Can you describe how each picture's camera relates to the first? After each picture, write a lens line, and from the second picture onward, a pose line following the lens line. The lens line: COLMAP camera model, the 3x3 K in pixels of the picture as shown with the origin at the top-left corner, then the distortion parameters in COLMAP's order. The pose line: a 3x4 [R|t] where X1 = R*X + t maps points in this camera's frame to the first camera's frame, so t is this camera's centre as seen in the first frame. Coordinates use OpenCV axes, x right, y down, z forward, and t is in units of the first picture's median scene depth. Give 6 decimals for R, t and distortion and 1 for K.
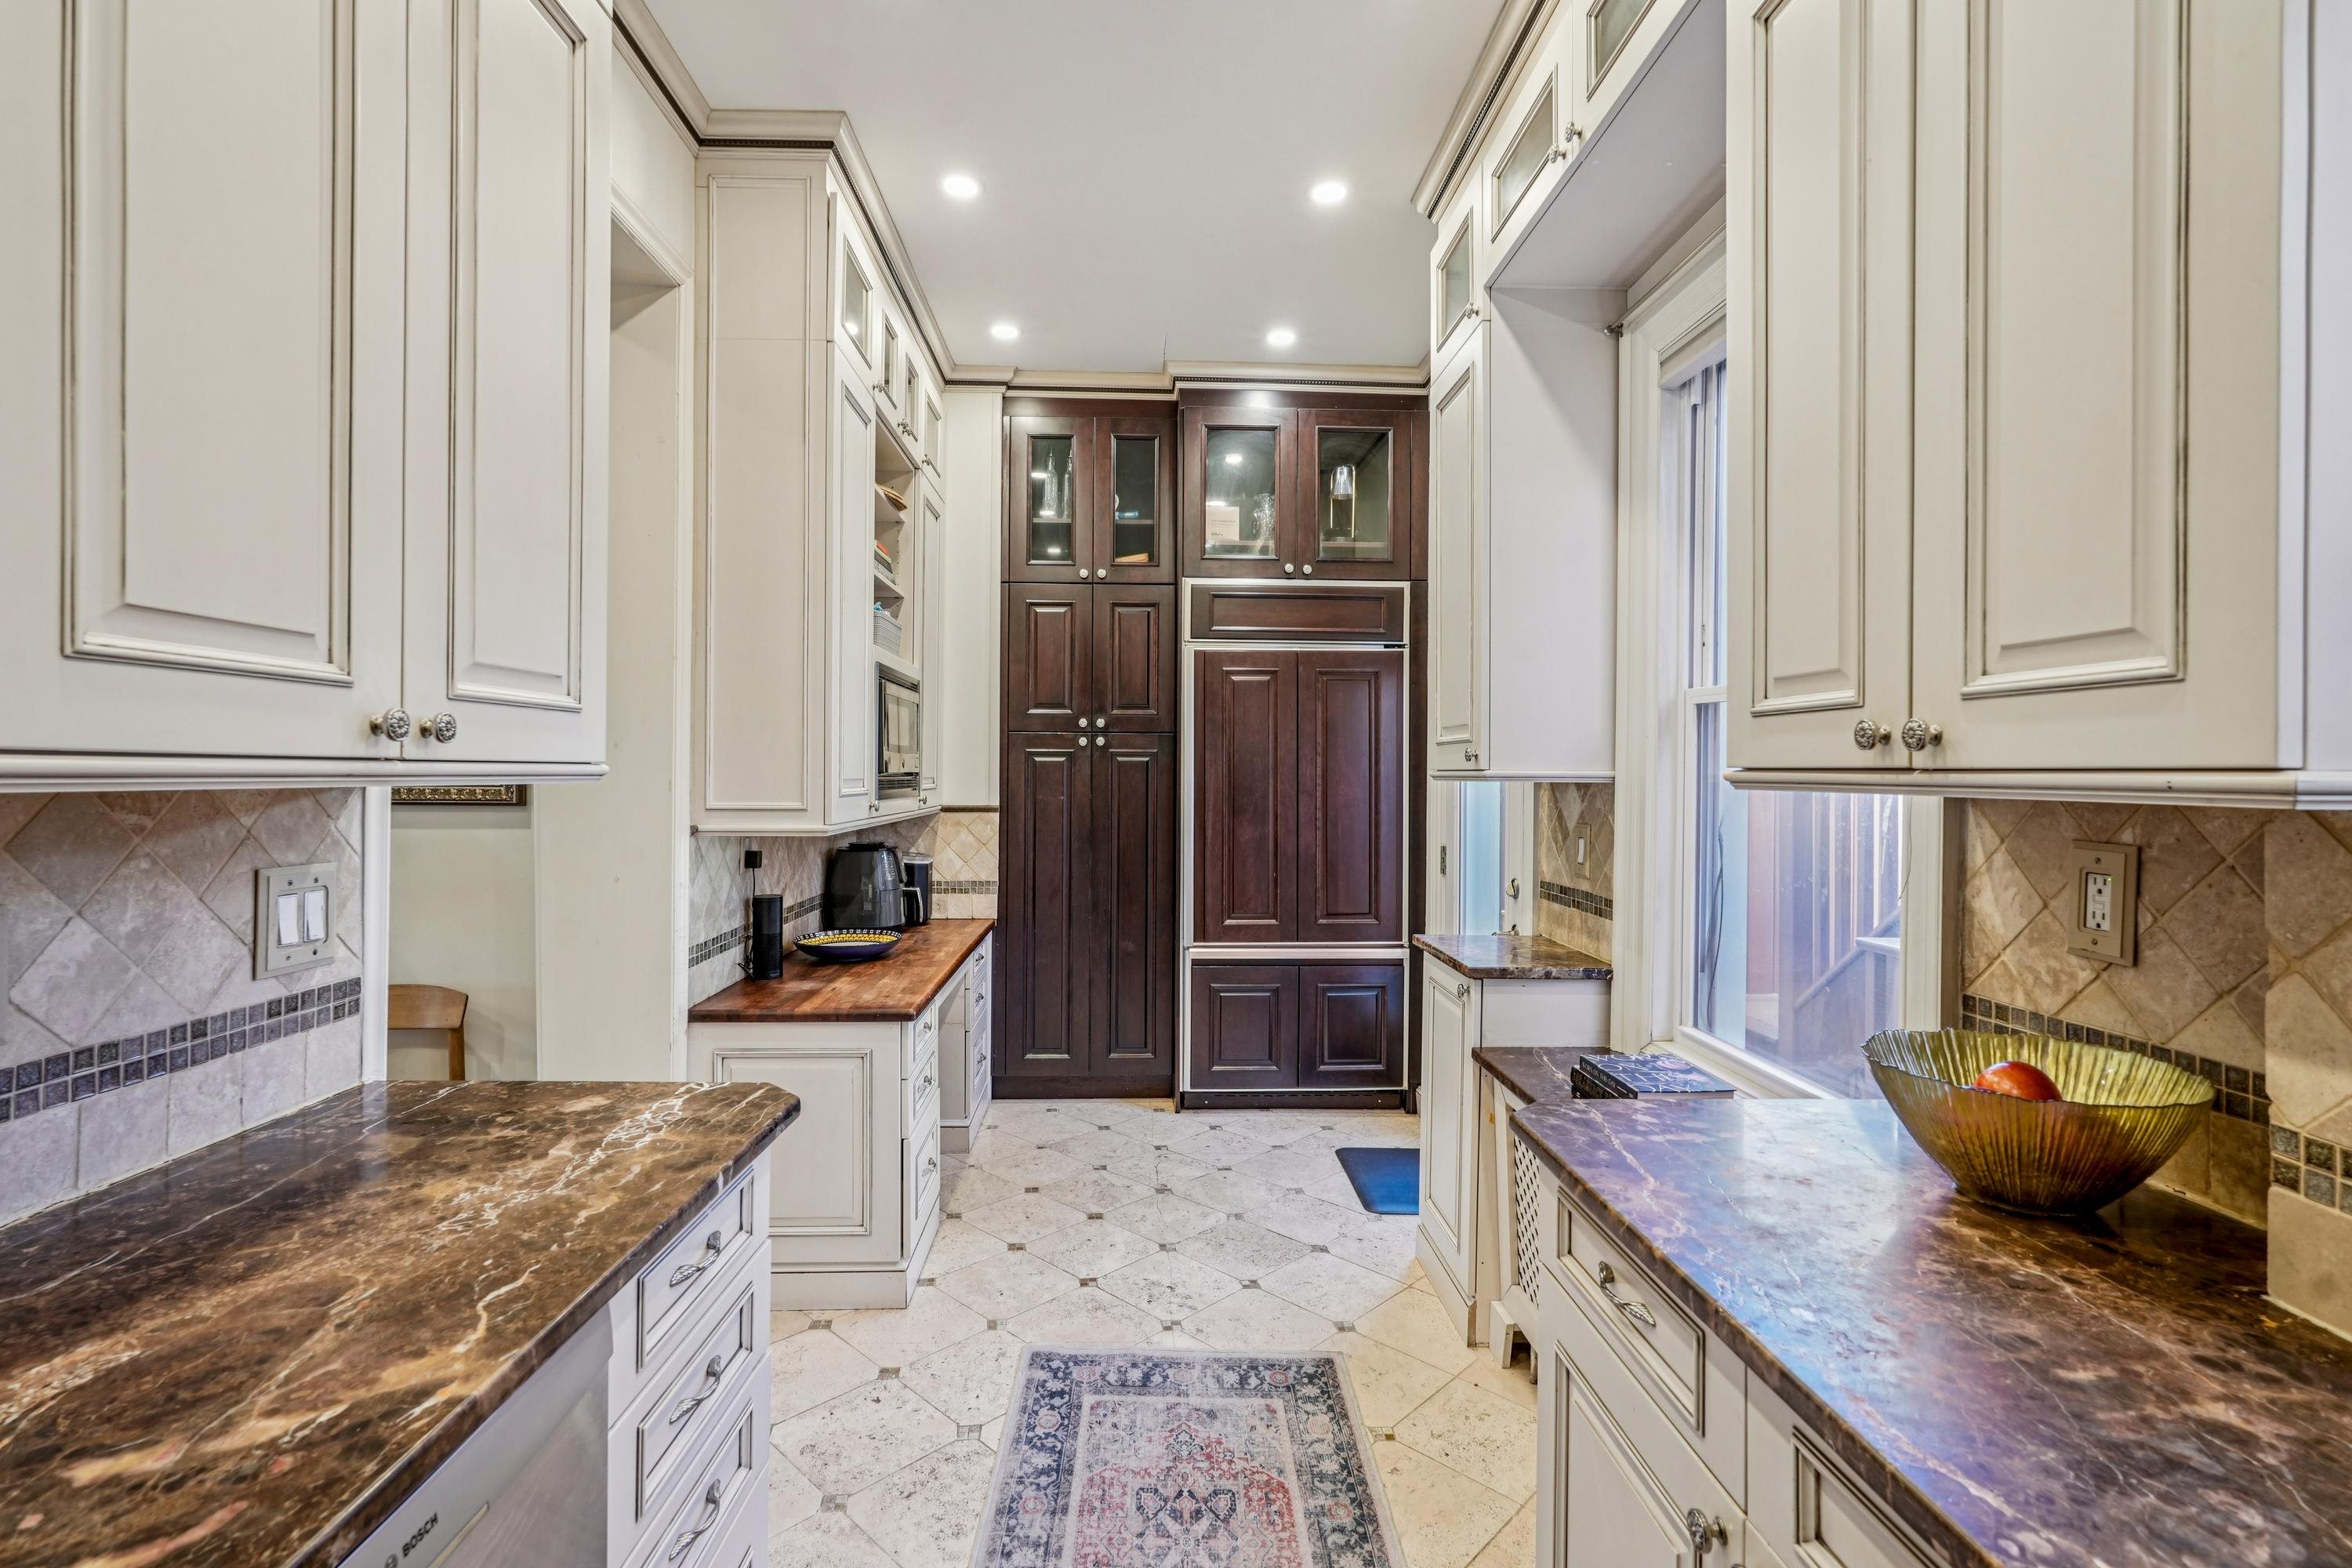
lens RADIAL K [[1098.6, 0, 1180.1], [0, 1098.6, 771.1], [0, 0, 1]] dist [0.000581, 0.000342]
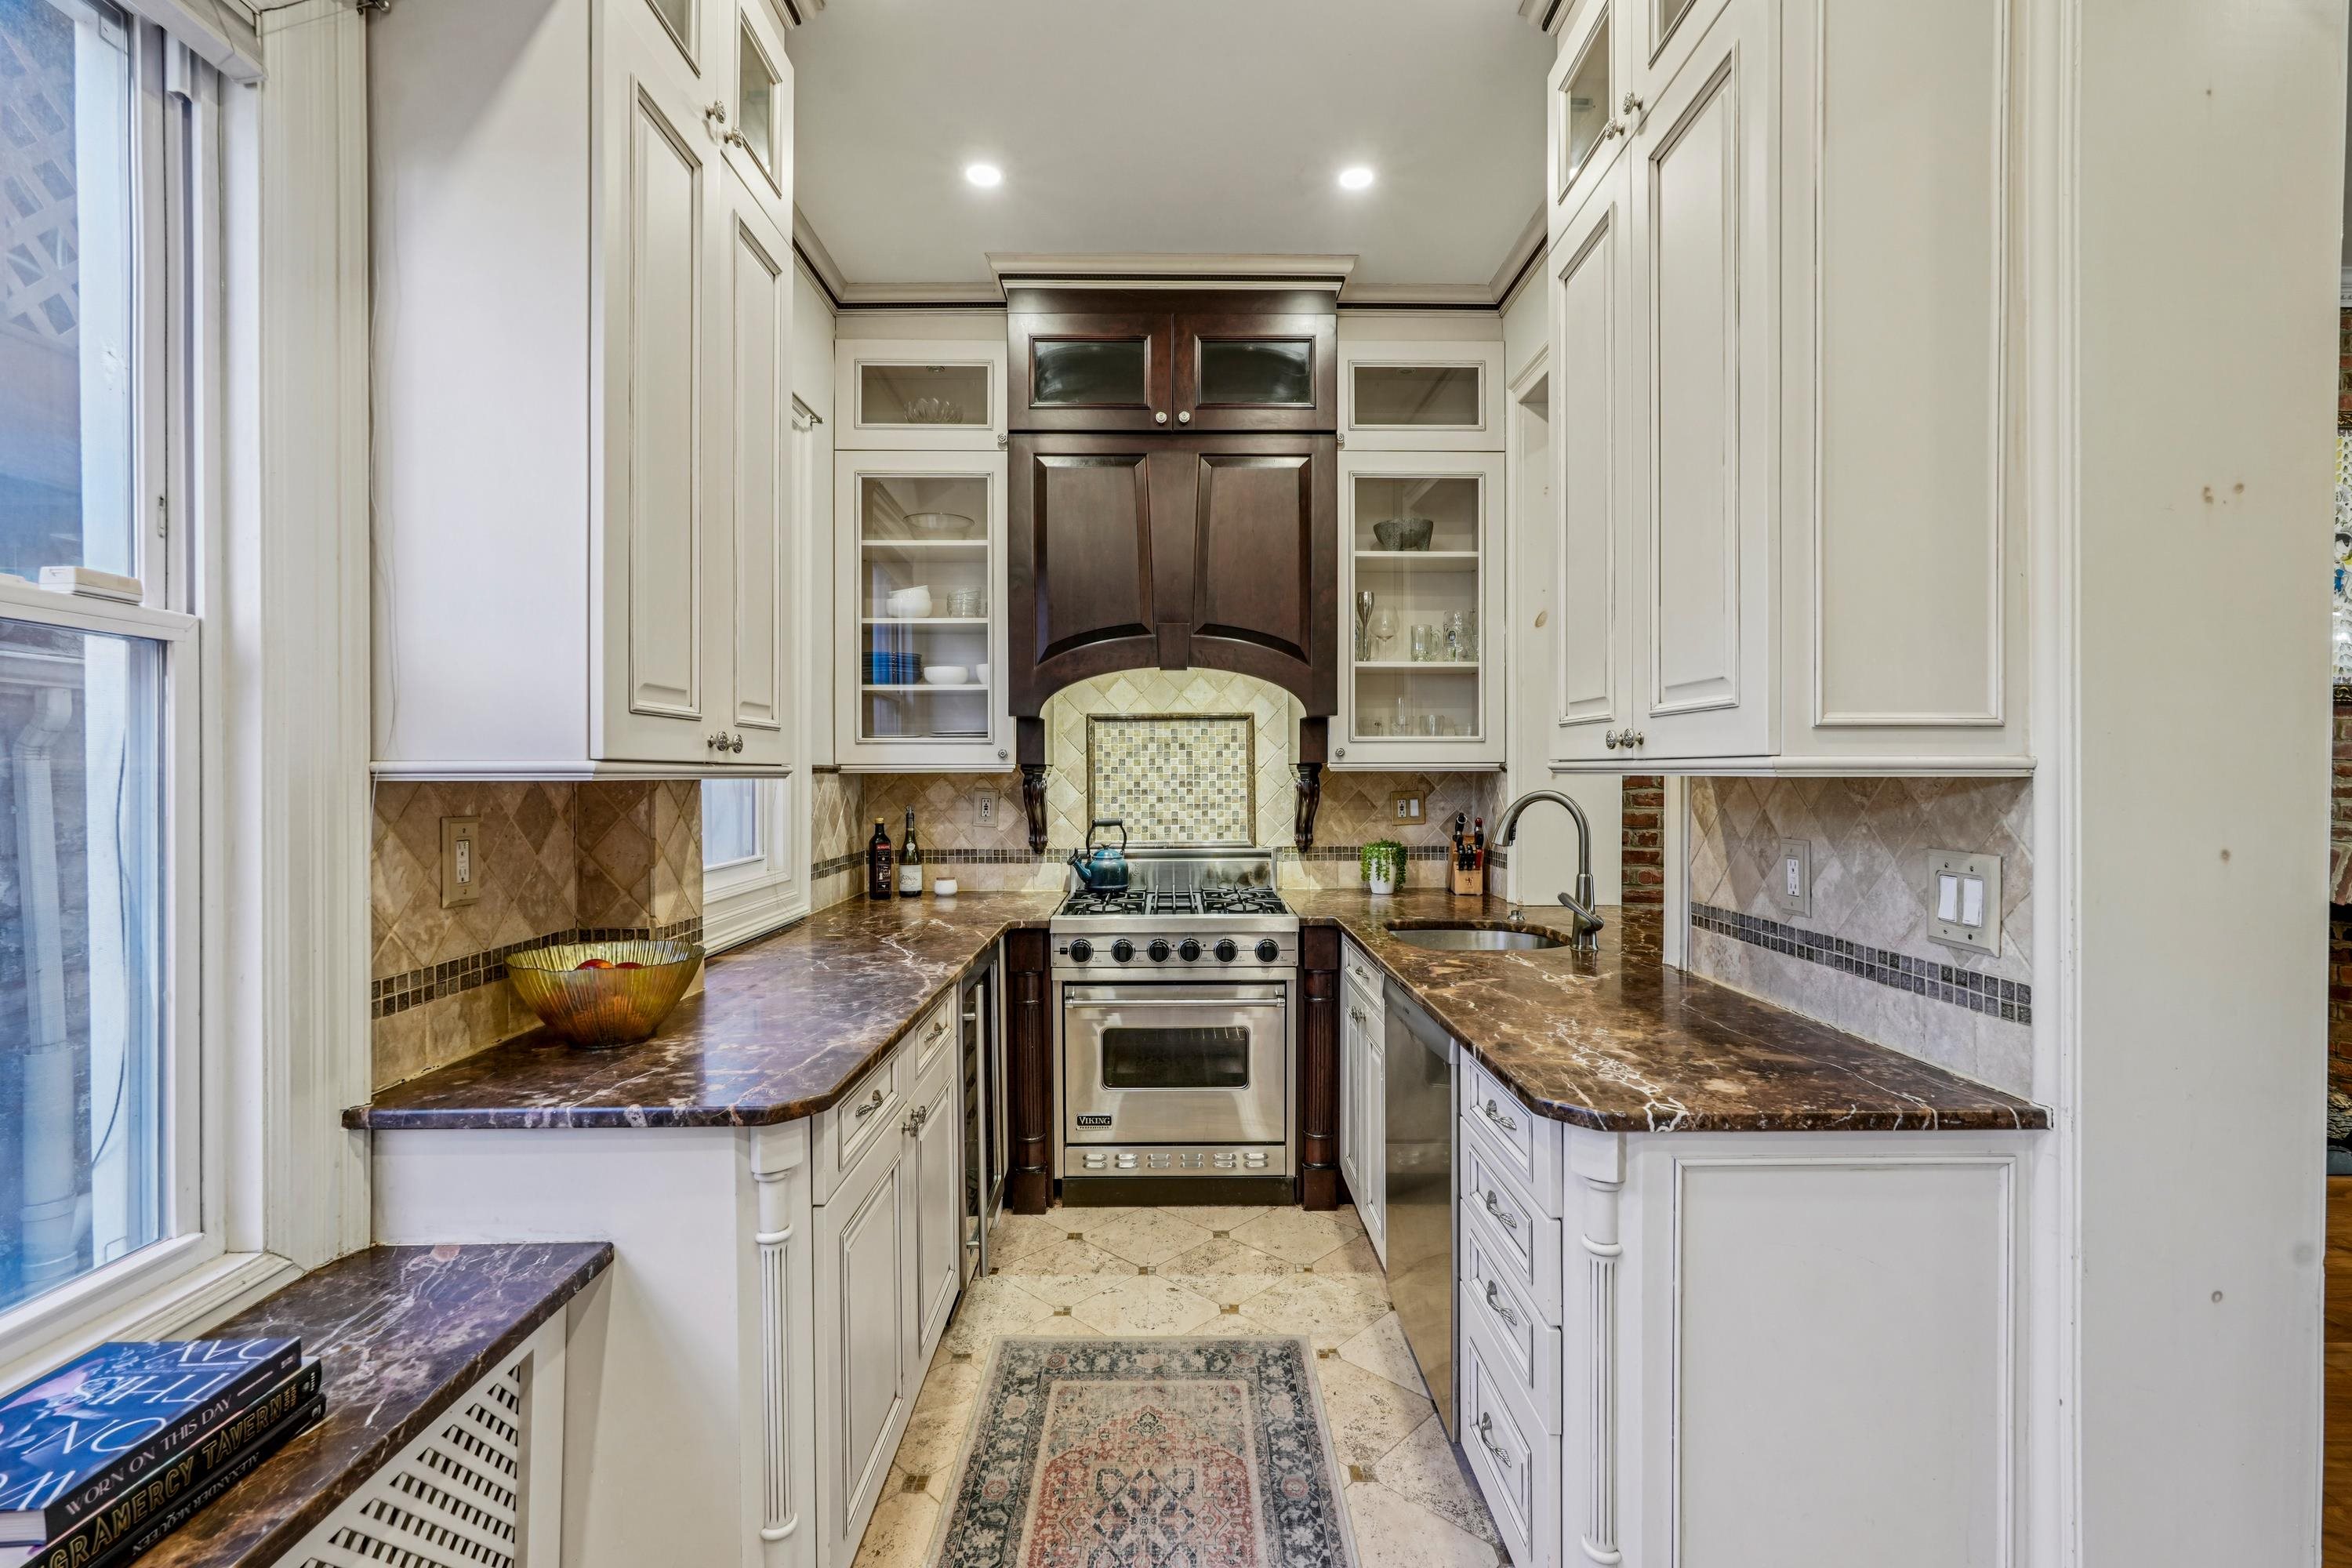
lens RADIAL K [[1098.6, 0, 1180.1], [0, 1098.6, 771.1], [0, 0, 1]] dist [0.000581, 0.000342]
pose [[-0.999776, -0.002055, 0.021081, -0.055189], [-0.002121, 0.999993, -0.003141, 0.011468], [-0.021074, -0.003185, -0.999773, 2.213523]]
